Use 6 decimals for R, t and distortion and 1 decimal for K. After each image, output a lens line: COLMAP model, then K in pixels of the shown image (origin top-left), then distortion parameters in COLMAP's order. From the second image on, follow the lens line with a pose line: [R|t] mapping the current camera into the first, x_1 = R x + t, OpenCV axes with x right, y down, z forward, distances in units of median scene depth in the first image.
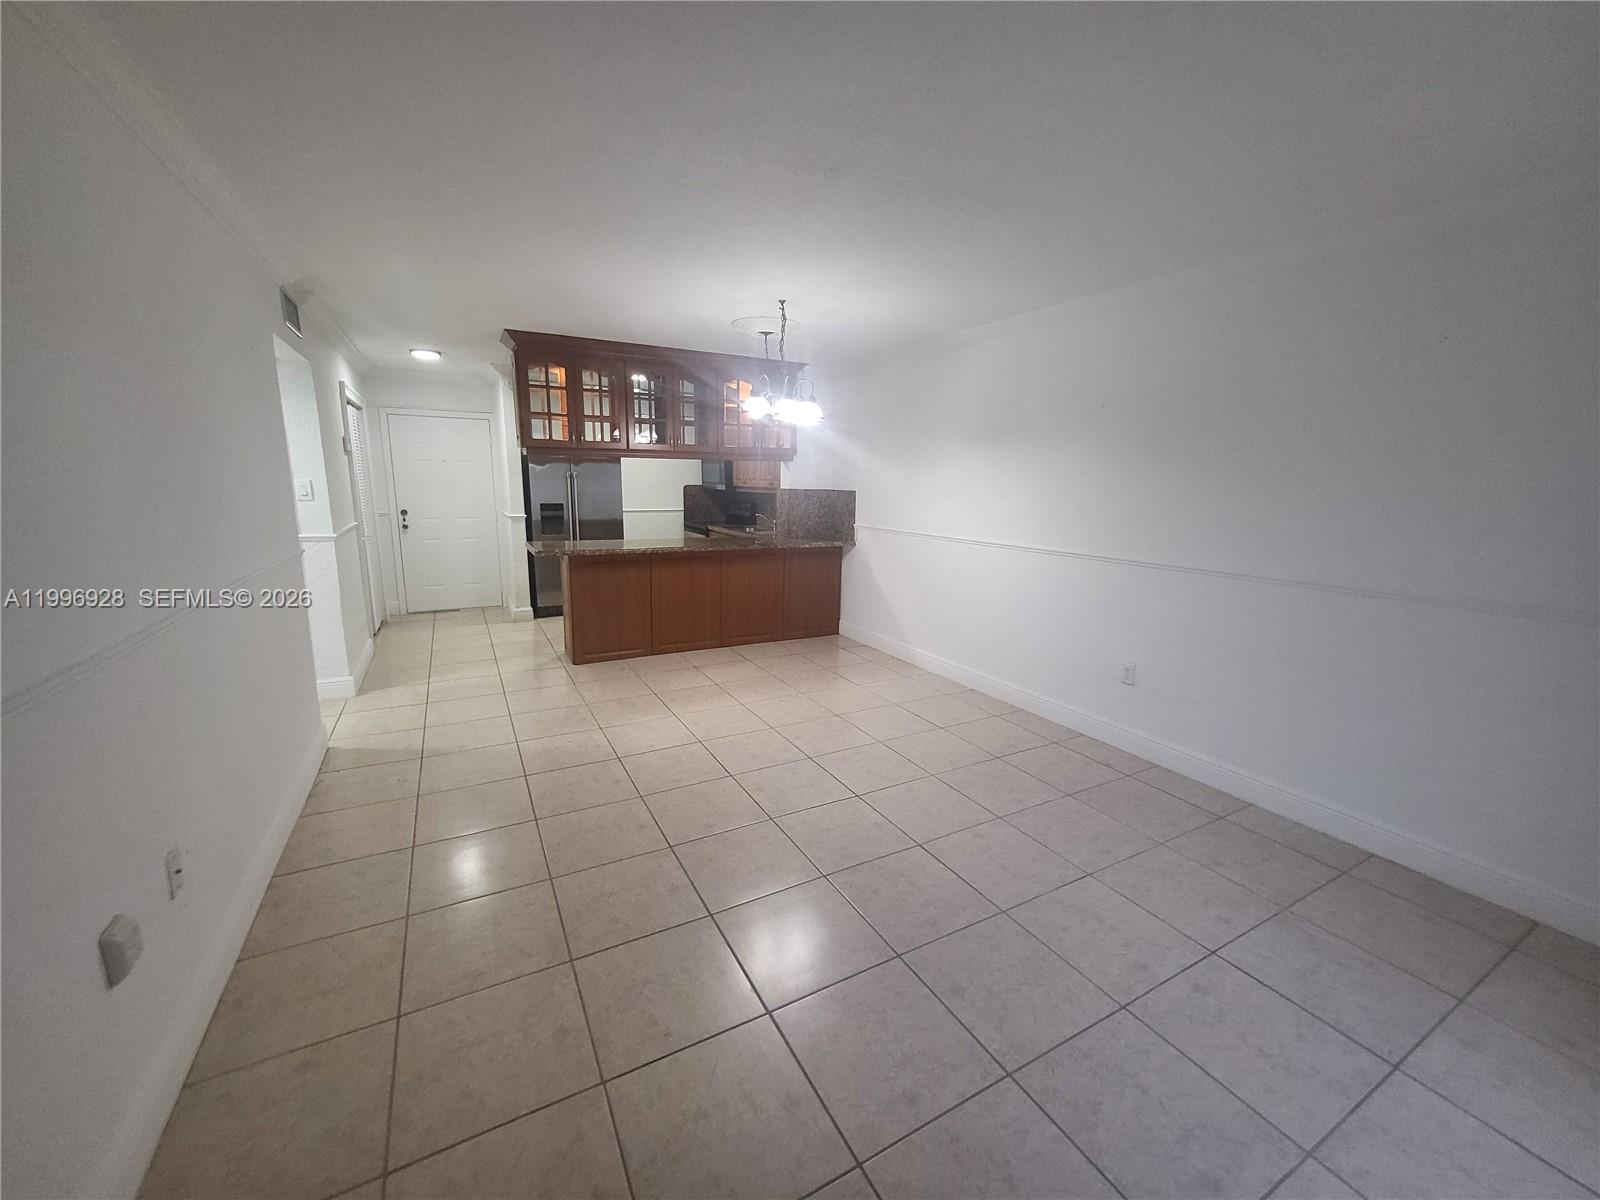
lens RADIAL K [[631.0, 0, 800.4], [0, 631.0, 603.8], [0, 0, 1]] dist [0.002143, -0.000852]
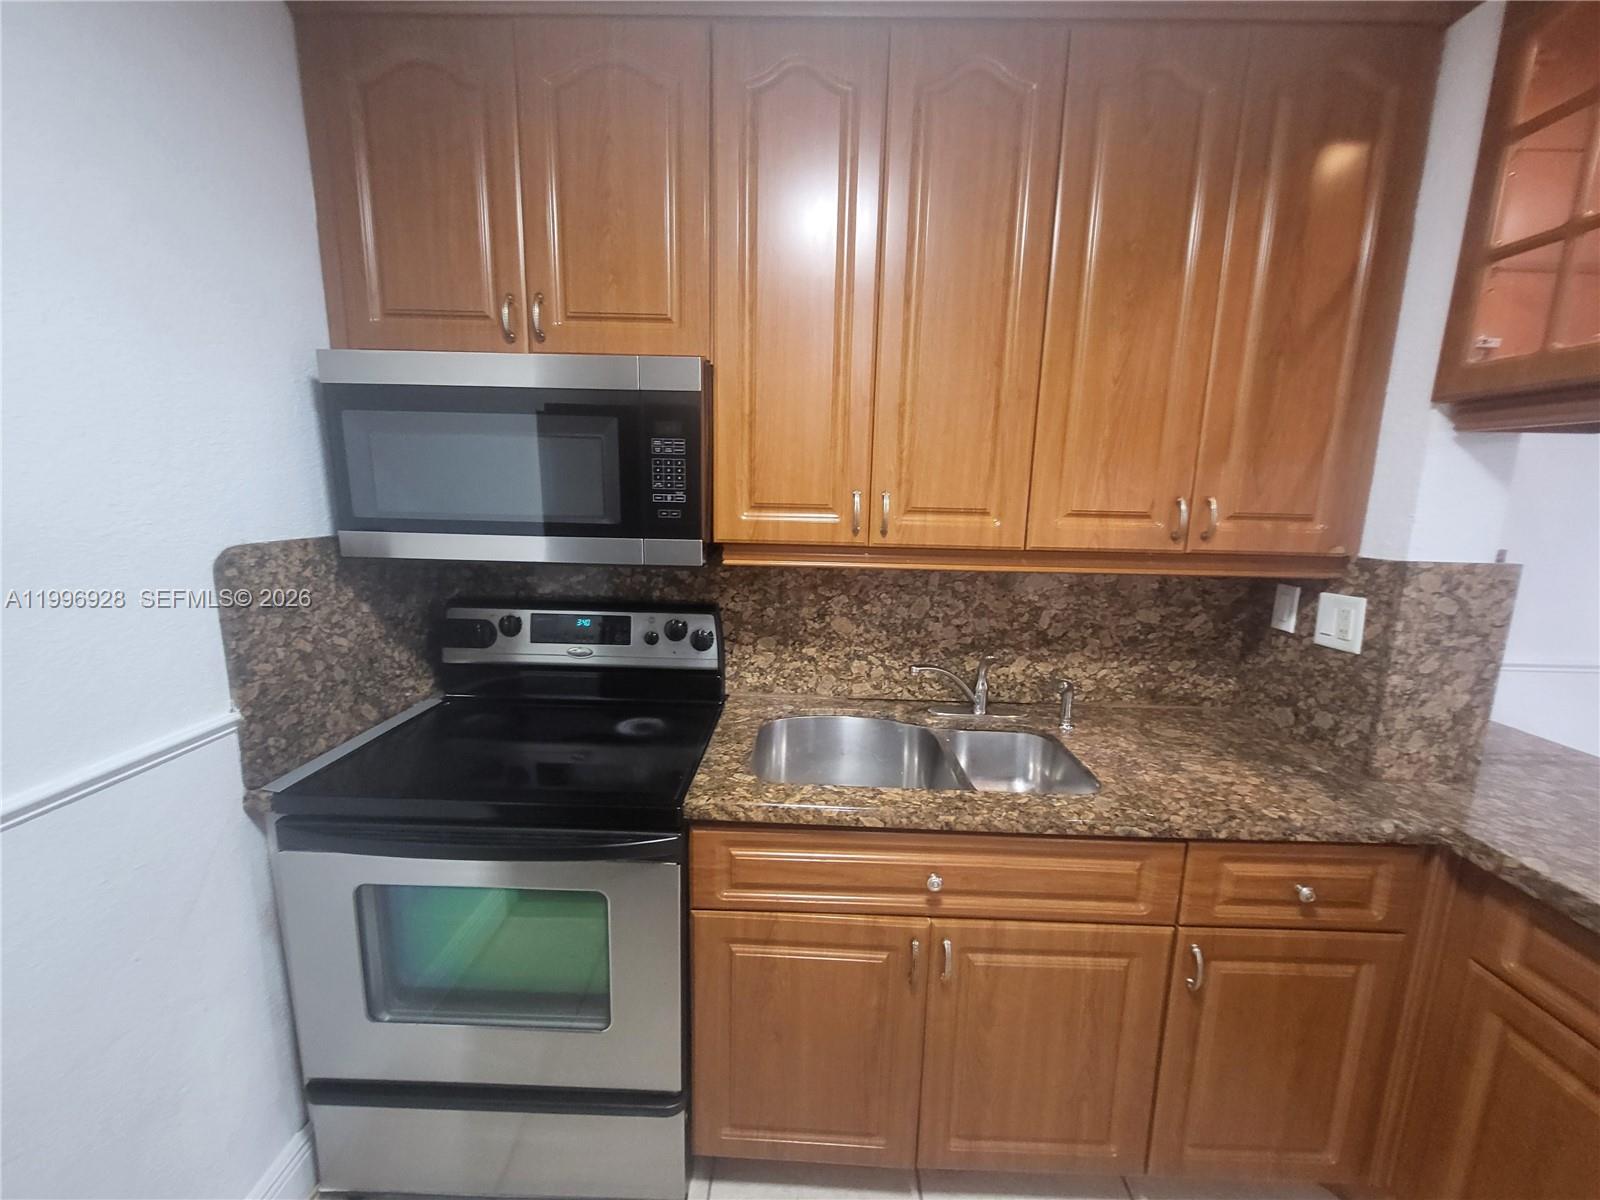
lens RADIAL K [[631.0, 0, 801.1], [0, 631.0, 602.6], [0, 0, 1]] dist [0.002143, -0.000852]
pose [[0.500385, -0.162192, 0.850475, -0.313298], [0.156365, 0.983074, 0.095481, -0.221290], [-0.851566, 0.085207, 0.517277, 1.065905]]
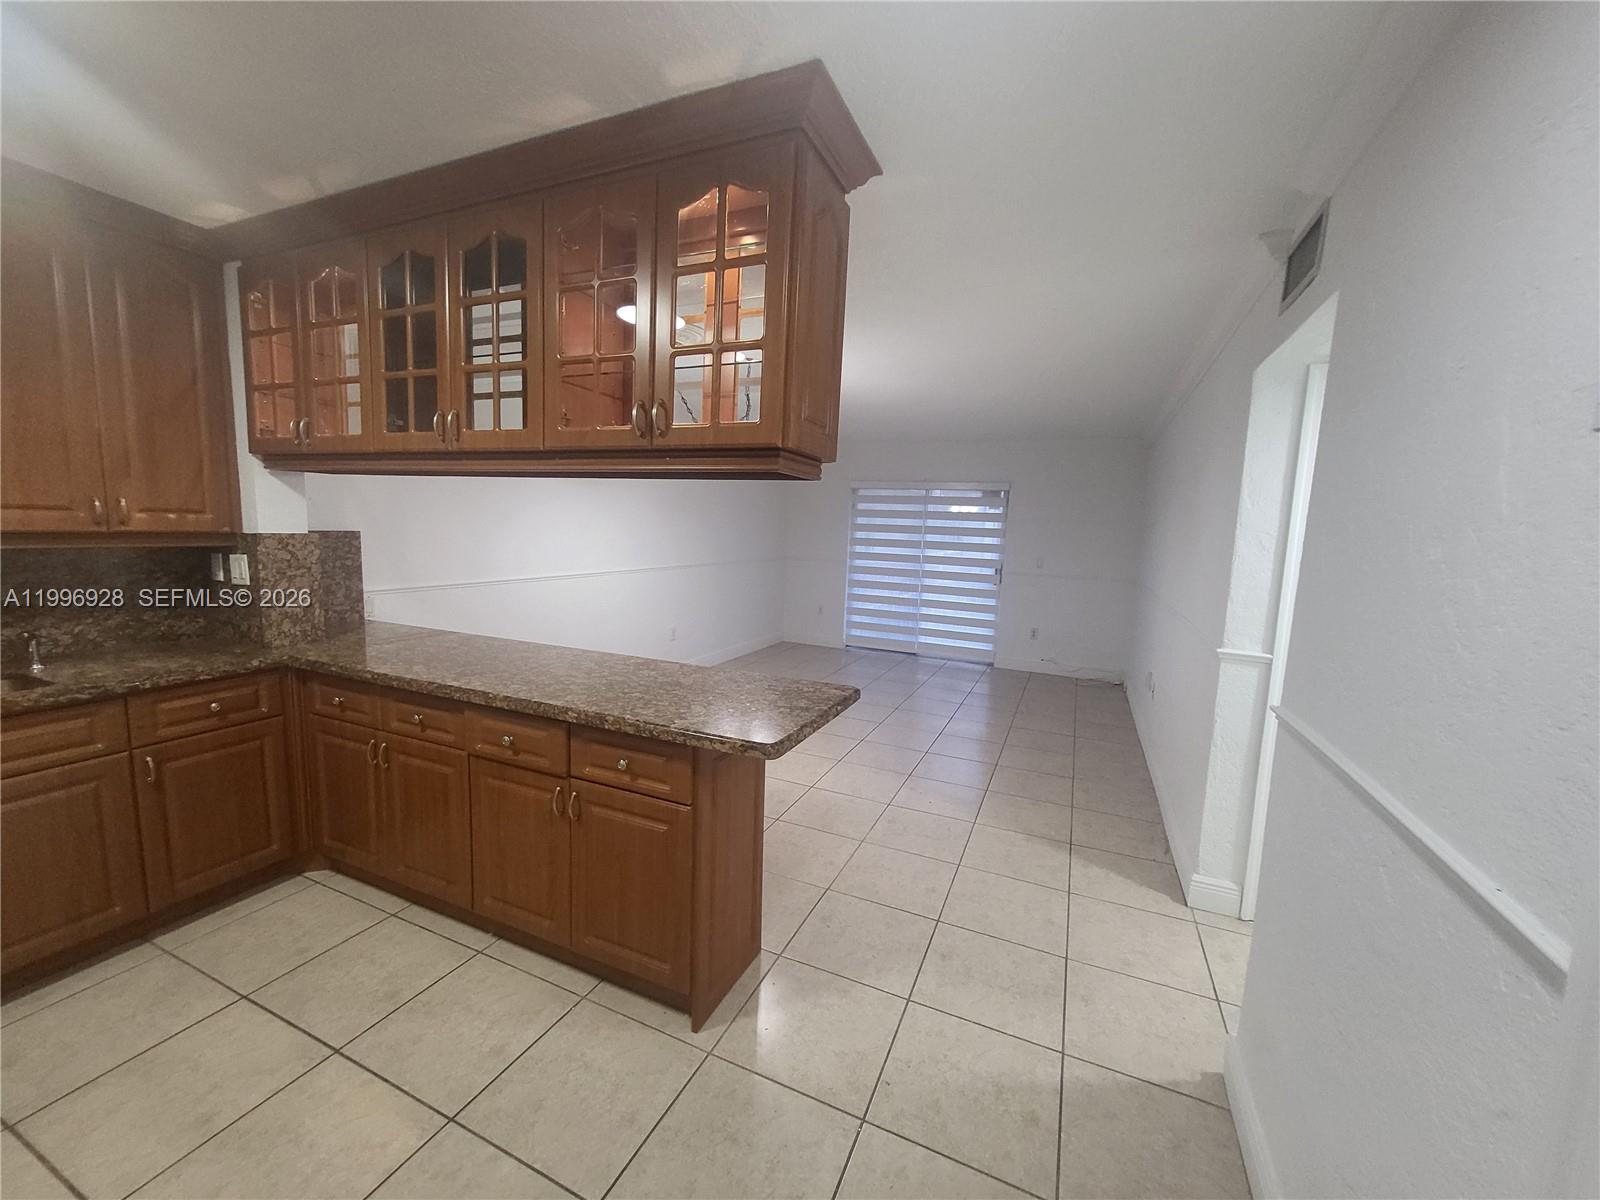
lens RADIAL K [[631.0, 0, 798.9], [0, 631.0, 601.4], [0, 0, 1]] dist [0.002143, -0.000852]
pose [[-0.603217, -0.137050, 0.785714, -0.571398], [0.106550, 0.962449, 0.249679, -0.205673], [-0.790428, 0.234328, -0.565963, 0.966853]]
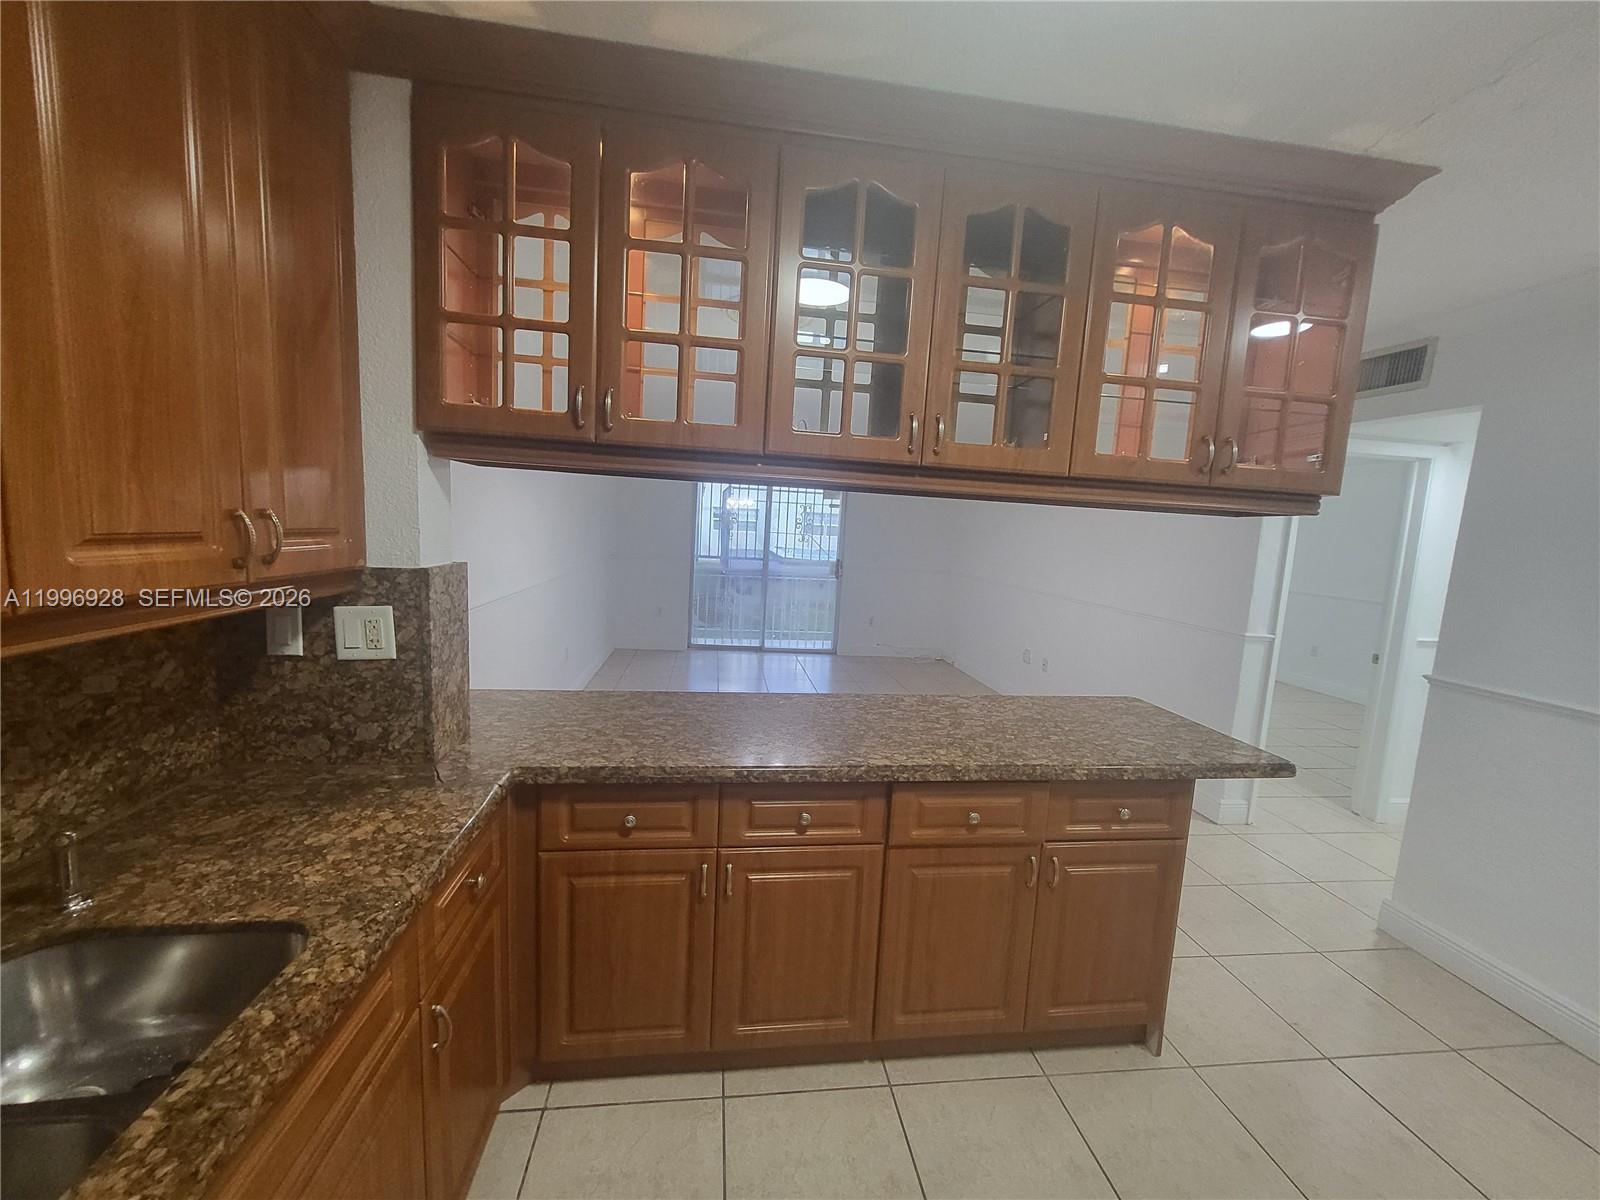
lens RADIAL K [[631.0, 0, 796.6], [0, 631.0, 600.8], [0, 0, 1]] dist [0.002143, -0.000852]
pose [[-0.928227, -0.111289, 0.354978, -0.247256], [0.001674, 0.952946, 0.303136, -0.242861], [-0.372010, 0.281973, -0.884364, 1.161823]]
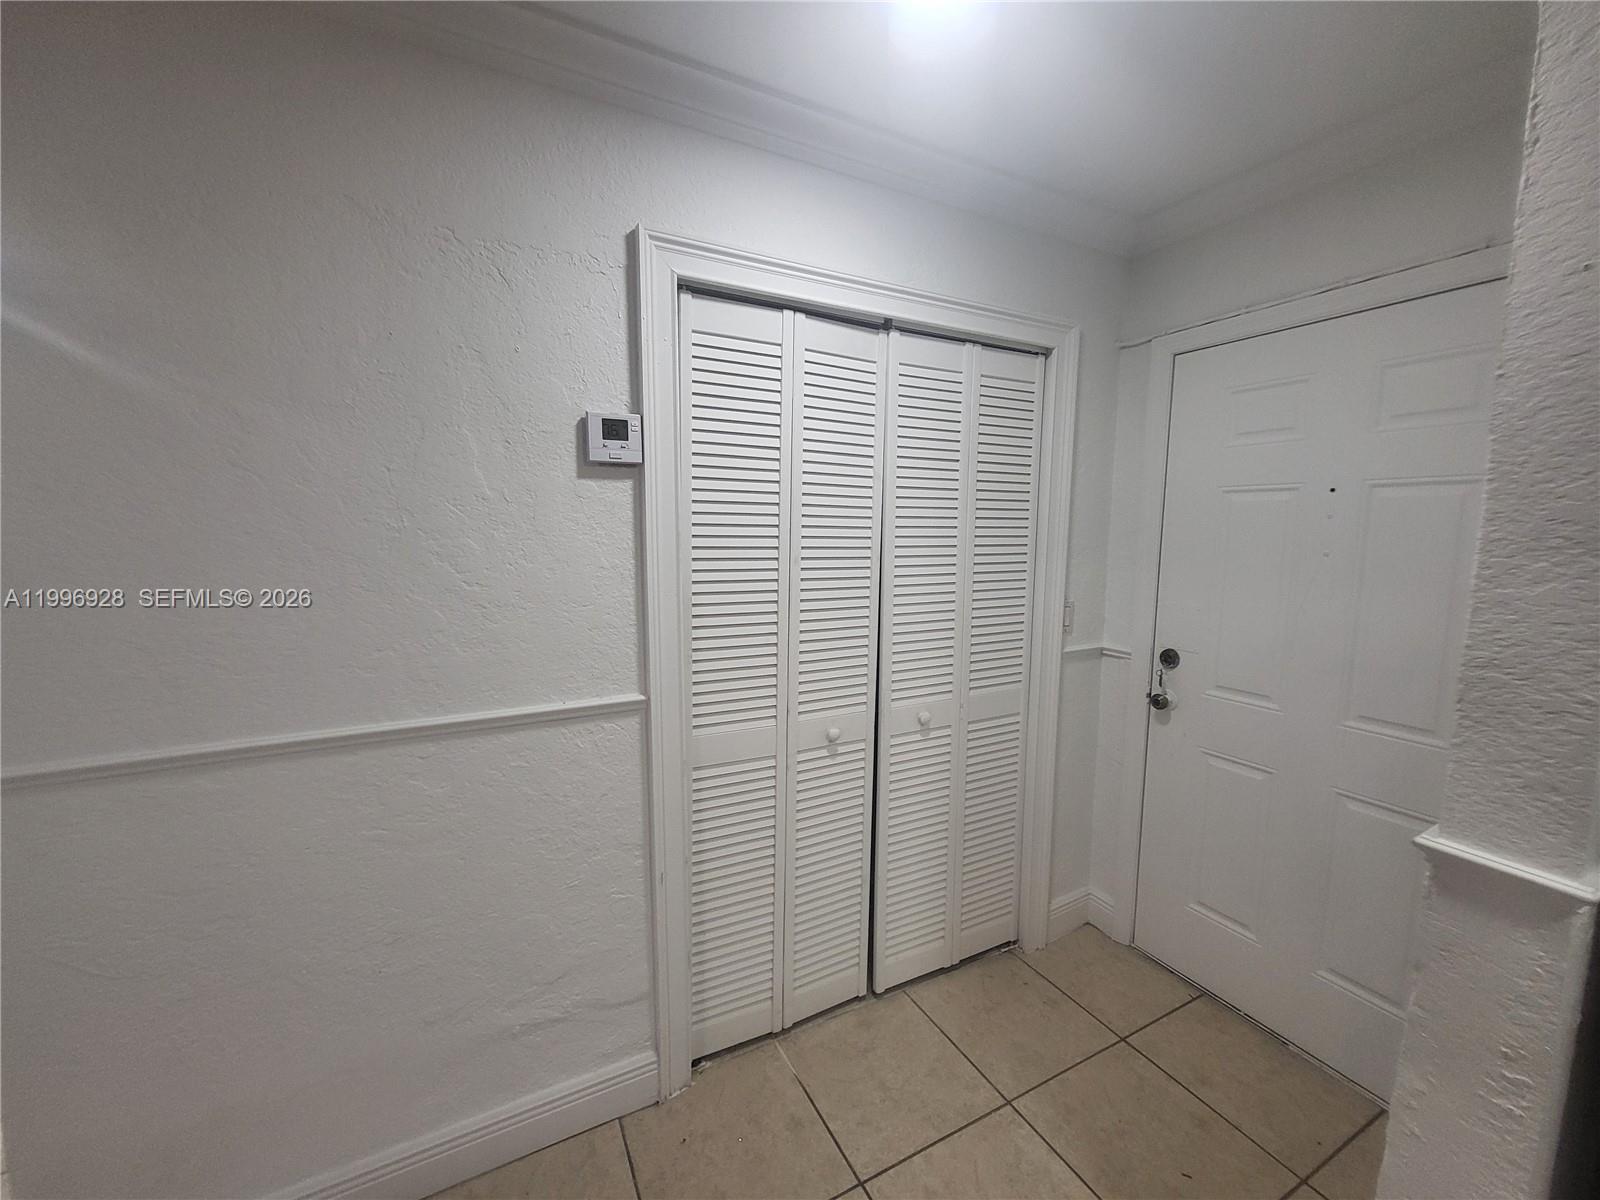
lens RADIAL K [[631.0, 0, 799.0], [0, 631.0, 600.6], [0, 0, 1]] dist [0.002143, -0.000852]
pose [[-0.024112, 0.098437, -0.994851, -0.331231], [-0.200118, 0.974524, 0.101276, -0.180908], [0.979475, 0.201529, -0.003799, 0.874100]]
